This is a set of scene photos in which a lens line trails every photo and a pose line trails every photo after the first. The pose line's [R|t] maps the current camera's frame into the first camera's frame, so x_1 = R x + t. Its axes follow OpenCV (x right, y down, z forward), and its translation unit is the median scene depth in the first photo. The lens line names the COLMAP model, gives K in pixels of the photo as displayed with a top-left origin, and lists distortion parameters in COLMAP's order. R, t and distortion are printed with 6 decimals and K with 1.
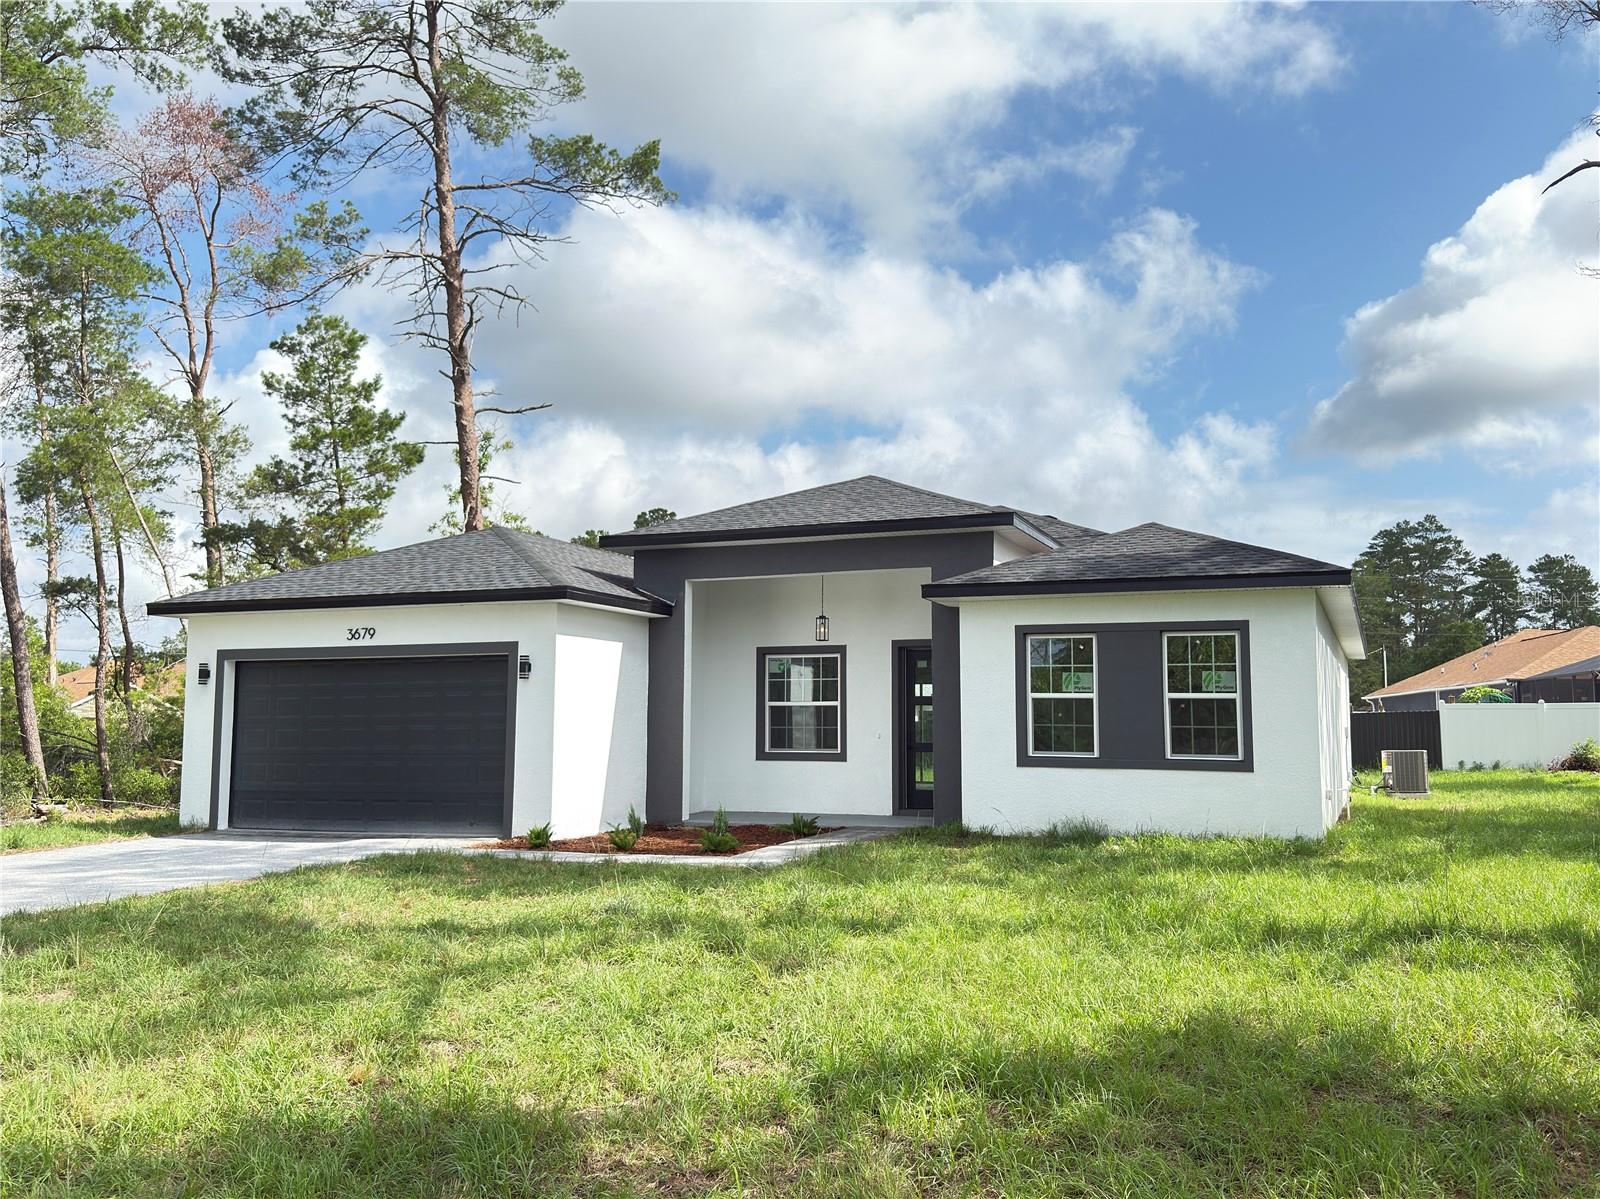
lens RADIAL K [[1409.3, 0, 796.3], [0, 1409.3, 608.9], [0, 0, 1]] dist [0.088262, -0.121076]
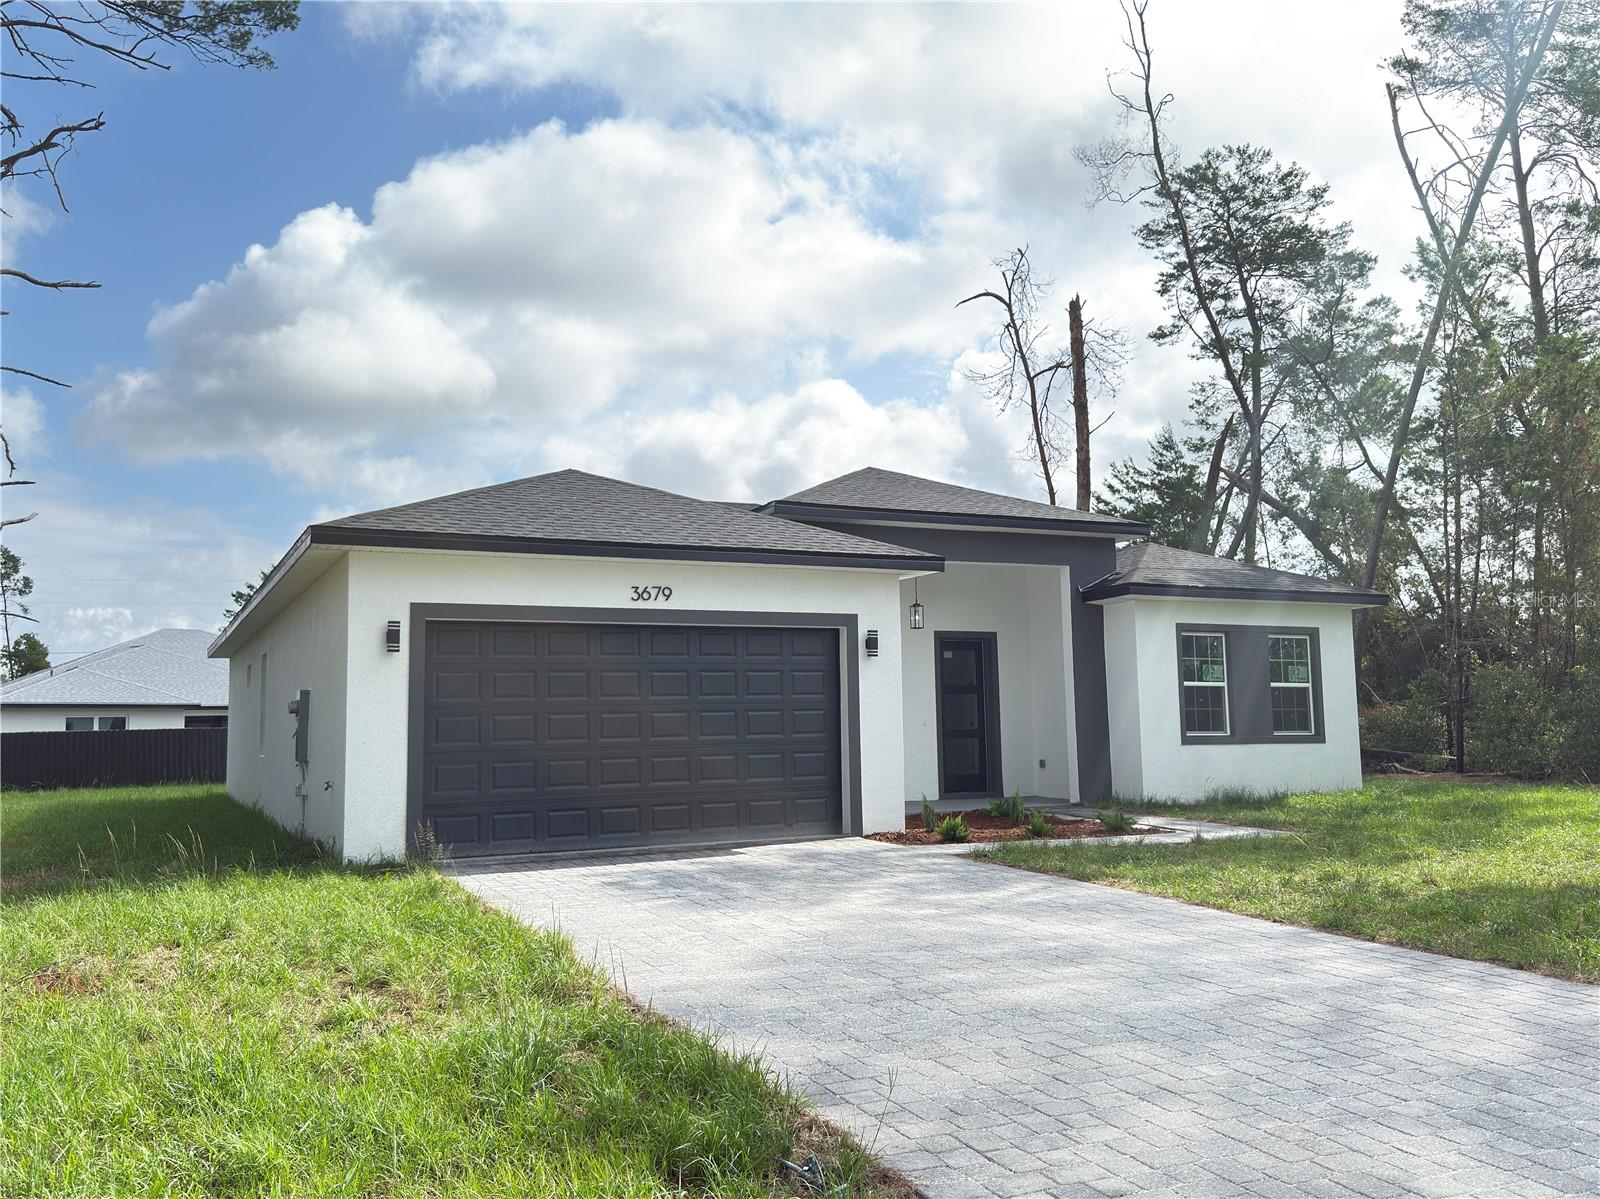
lens RADIAL K [[1409.3, 0, 799.5], [0, 1409.3, 597.8], [0, 0, 1]] dist [0.088262, -0.121076]
pose [[0.655220, 0.060556, 0.753007, -0.807973], [-0.046213, 0.998128, -0.040057, 0.045507], [-0.754023, -0.008552, 0.656792, 0.412159]]
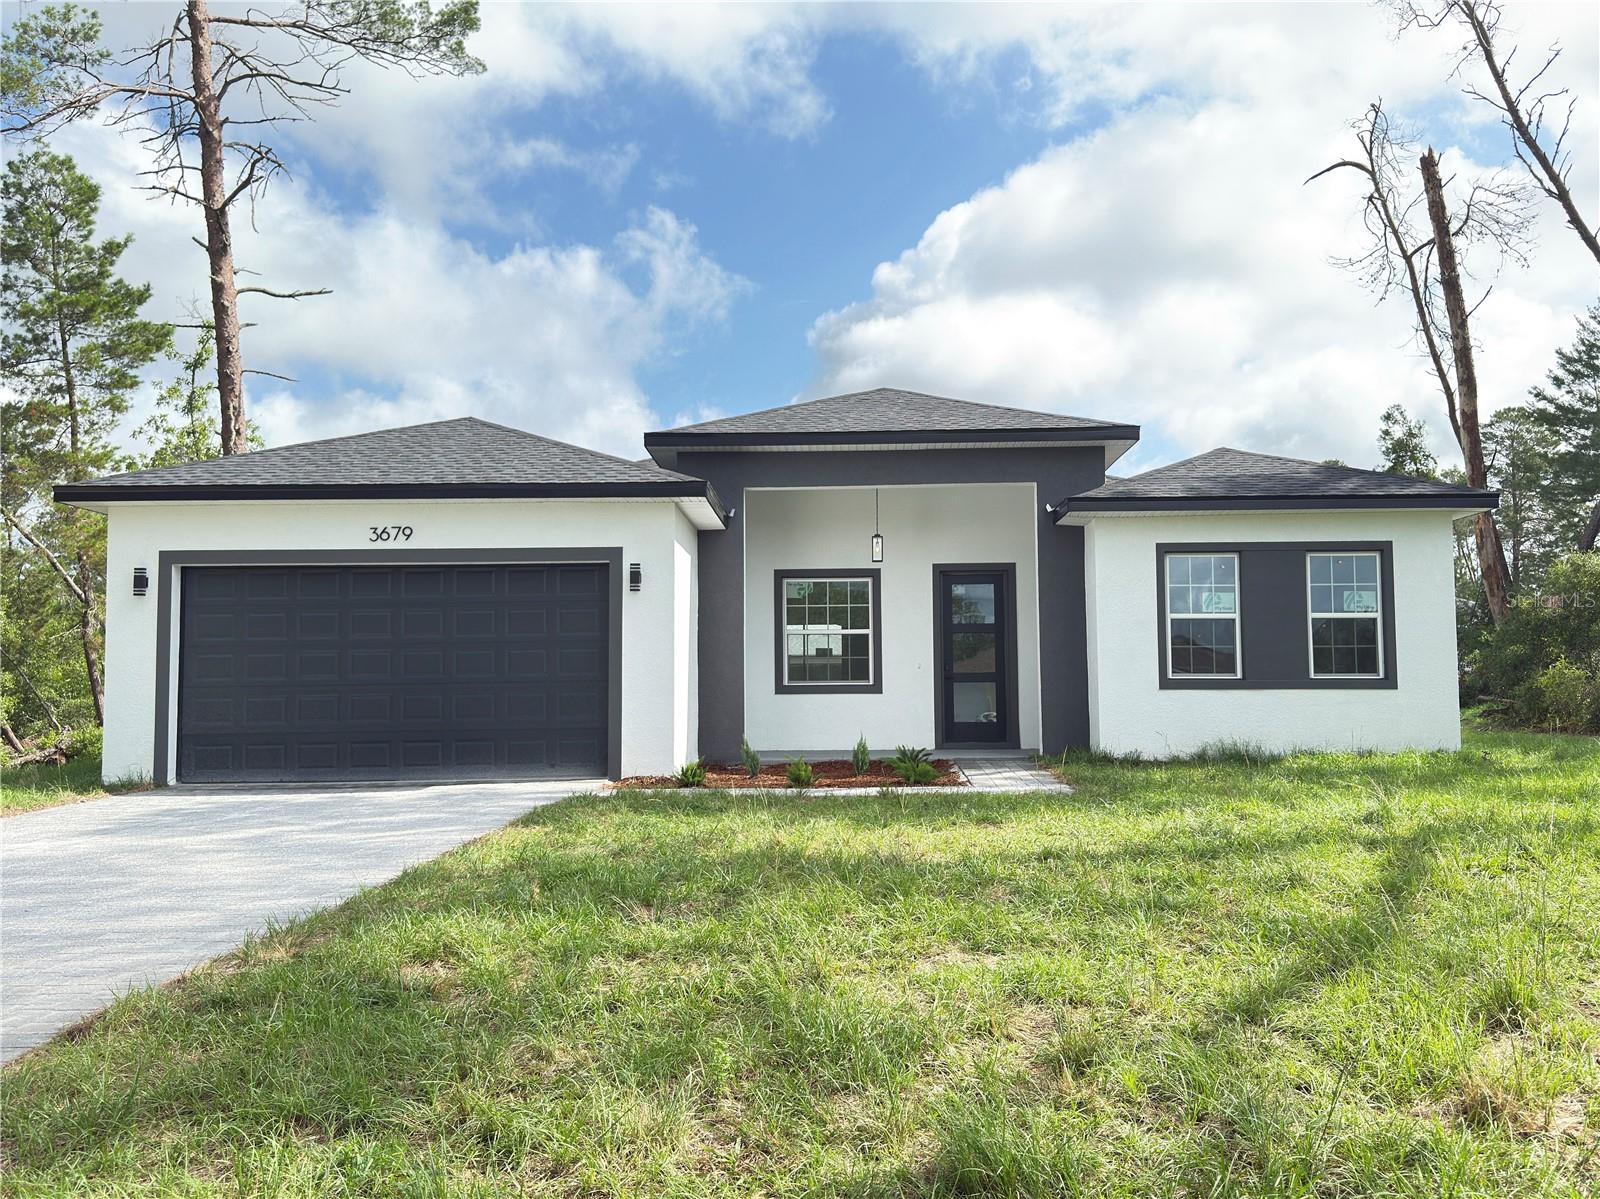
lens RADIAL K [[1409.3, 0, 803.1], [0, 1409.3, 607.5], [0, 0, 1]] dist [0.088262, -0.121076]
pose [[0.931330, 0.014194, 0.363899, -0.366896], [-0.021855, 0.999618, 0.016942, 0.038981], [-0.363519, -0.023731, 0.931284, 0.165164]]
